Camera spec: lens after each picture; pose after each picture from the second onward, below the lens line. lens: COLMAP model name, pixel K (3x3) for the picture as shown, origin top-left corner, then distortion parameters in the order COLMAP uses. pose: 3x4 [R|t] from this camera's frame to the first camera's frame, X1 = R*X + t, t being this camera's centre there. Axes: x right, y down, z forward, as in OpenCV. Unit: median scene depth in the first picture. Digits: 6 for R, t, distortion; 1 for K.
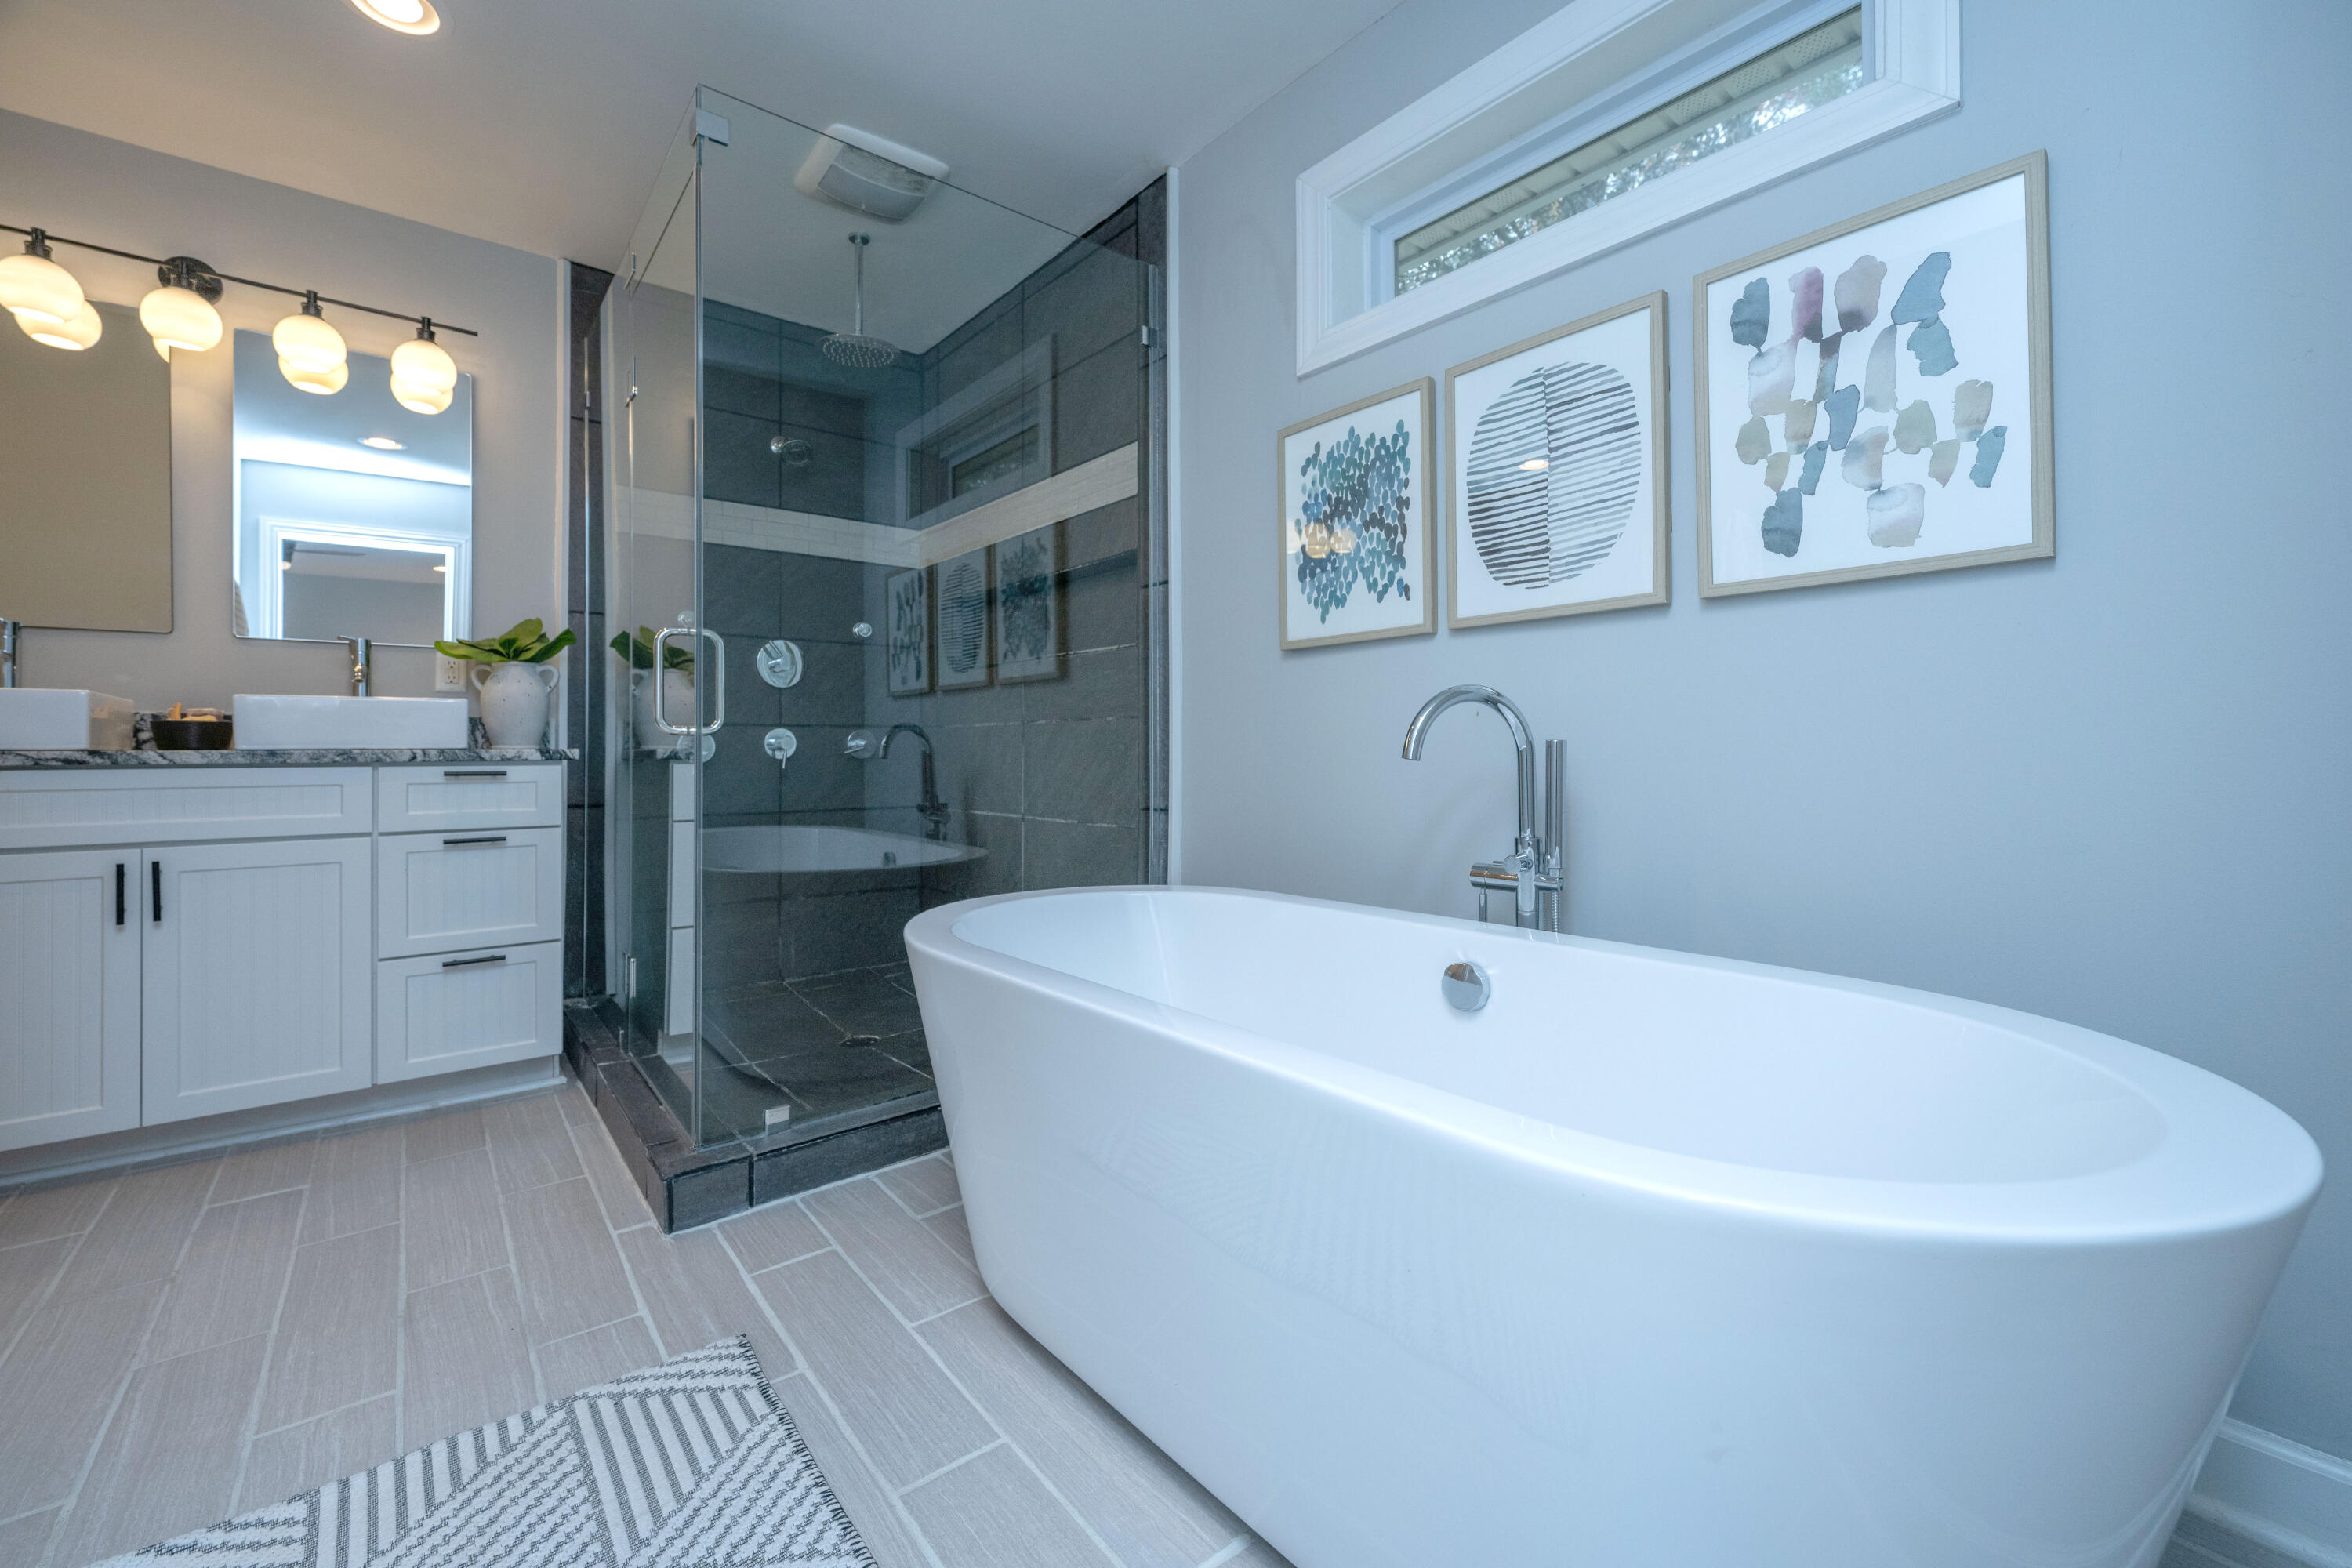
lens RADIAL K [[968.4, 0, 1165.5], [0, 968.4, 739.2], [0, 0, 1]] dist [0.000191, -0.000083]
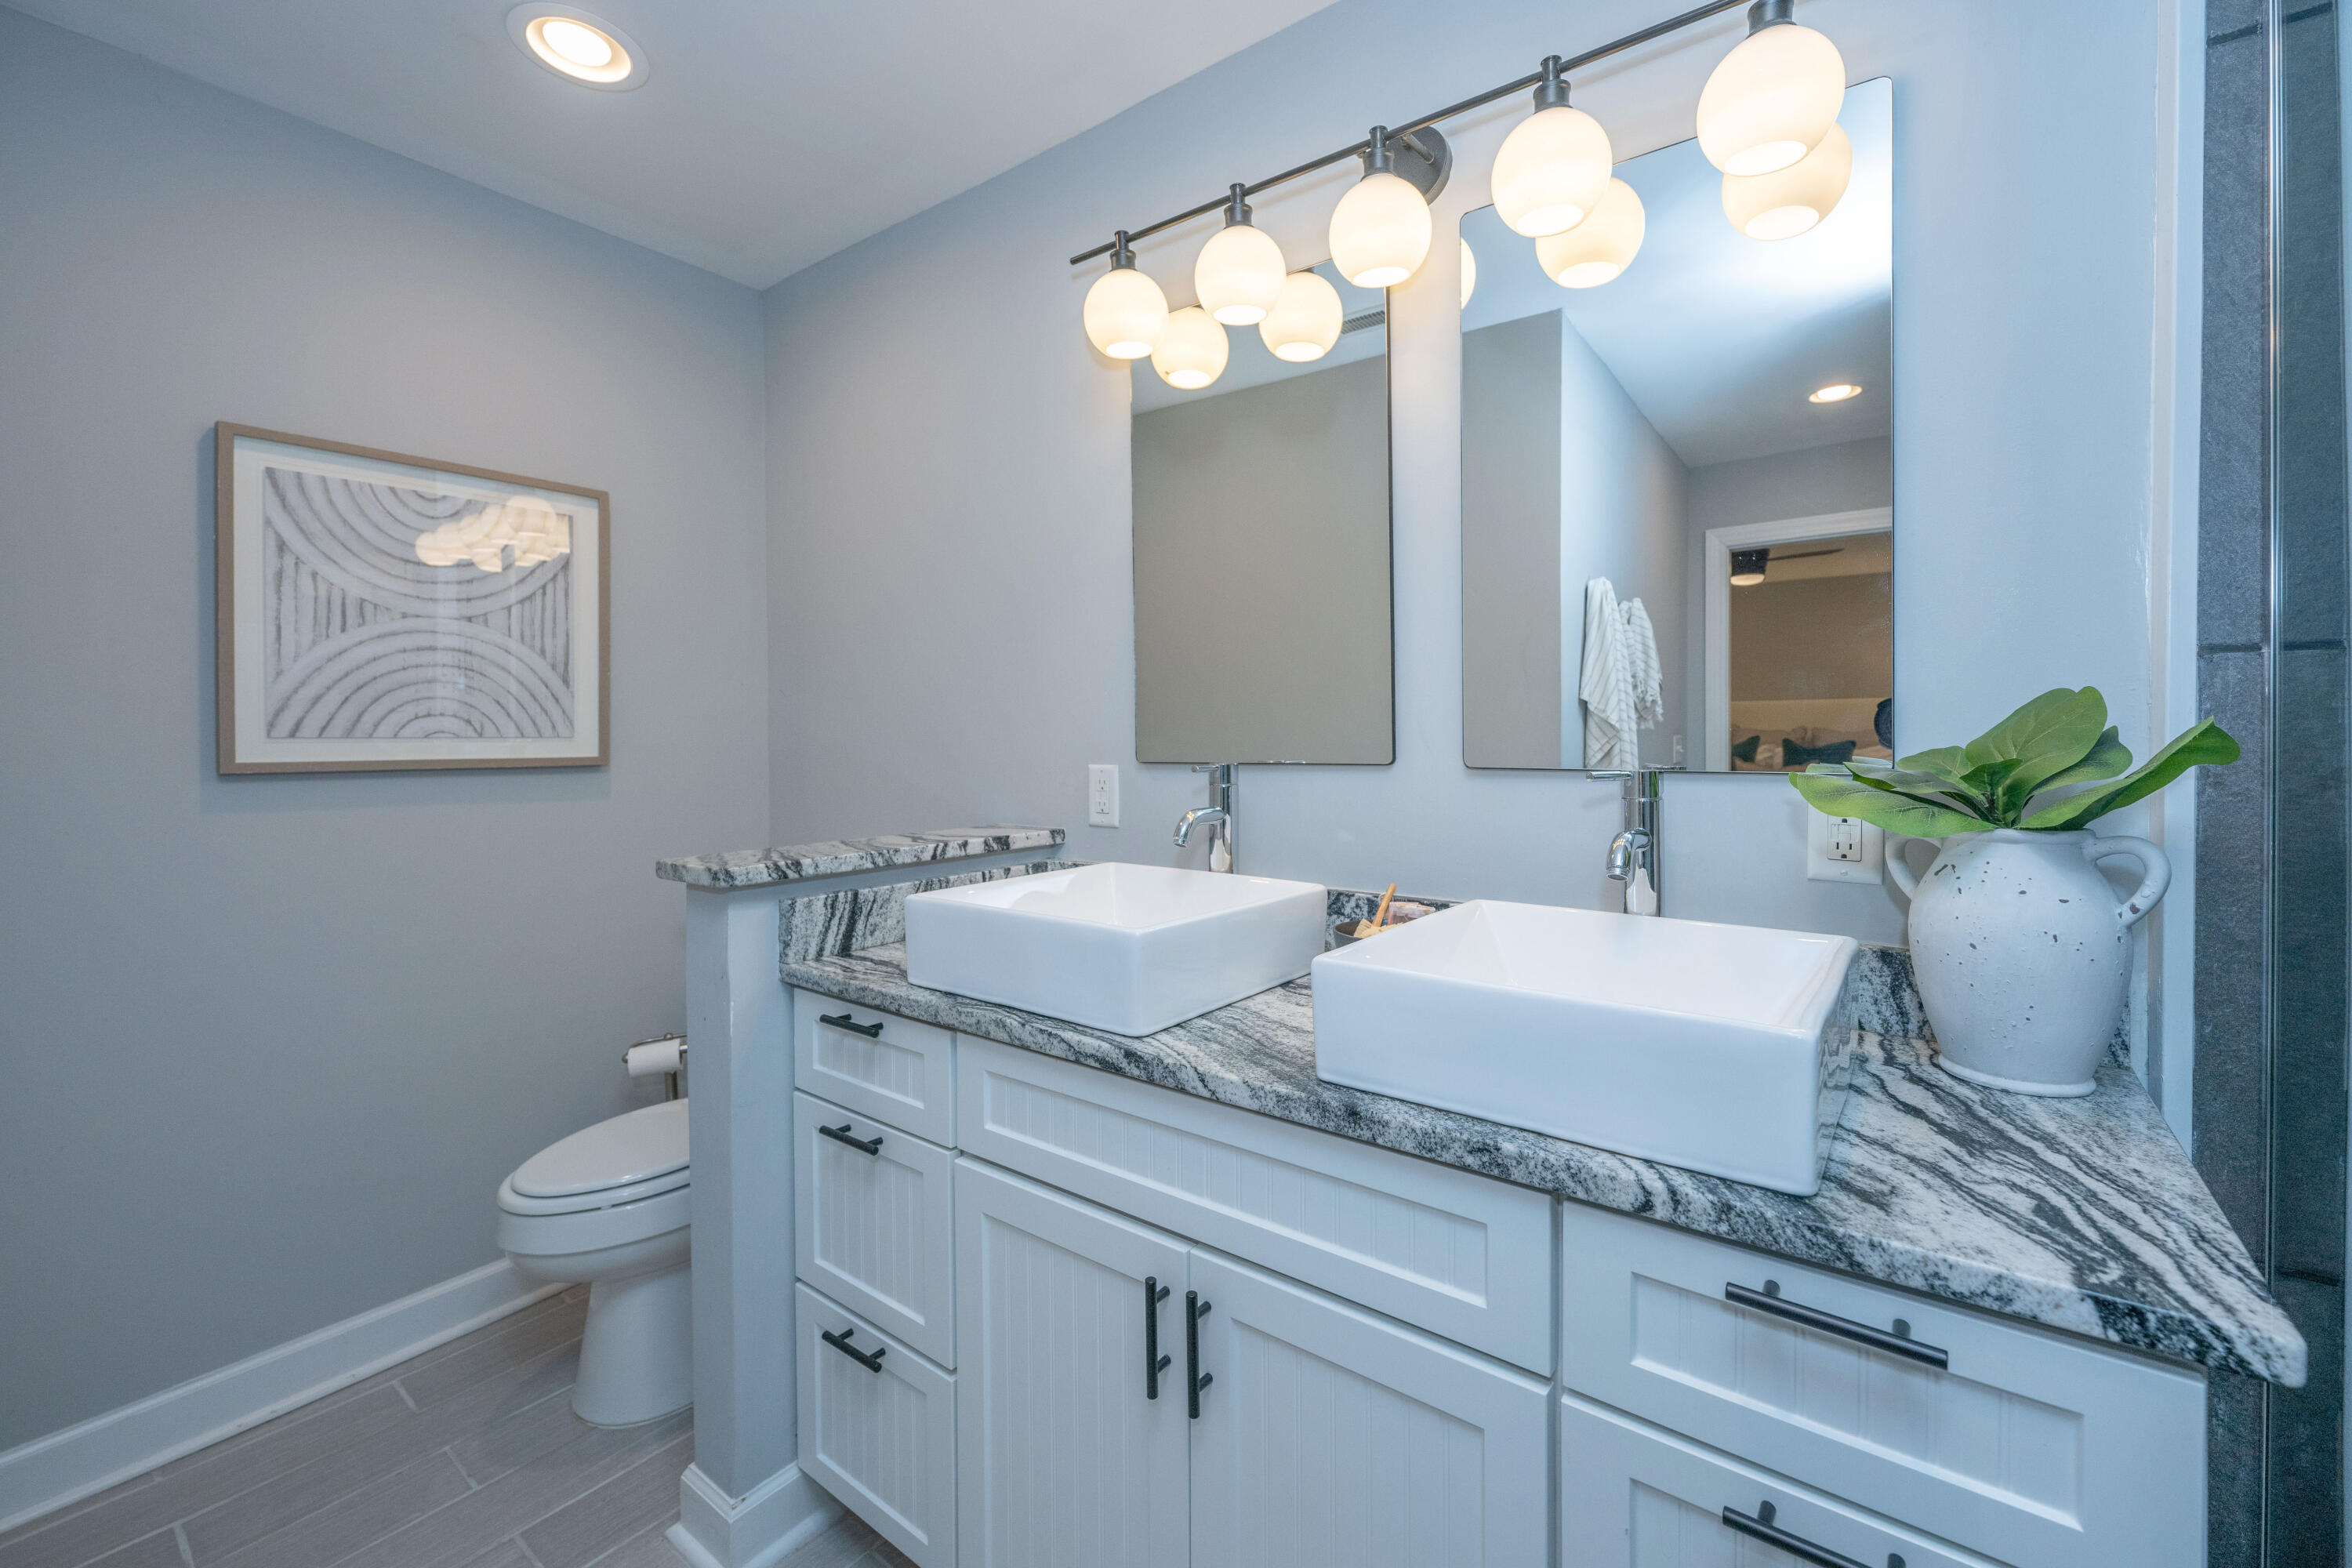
lens RADIAL K [[968.4, 0, 1165.5], [0, 968.4, 739.2], [0, 0, 1]] dist [0.000191, -0.000083]
pose [[0.230749, 0.011118, -0.972950, -0.450683], [0.009821, 0.999857, 0.013755, -0.130431], [0.972964, -0.012729, 0.230607, 0.696458]]
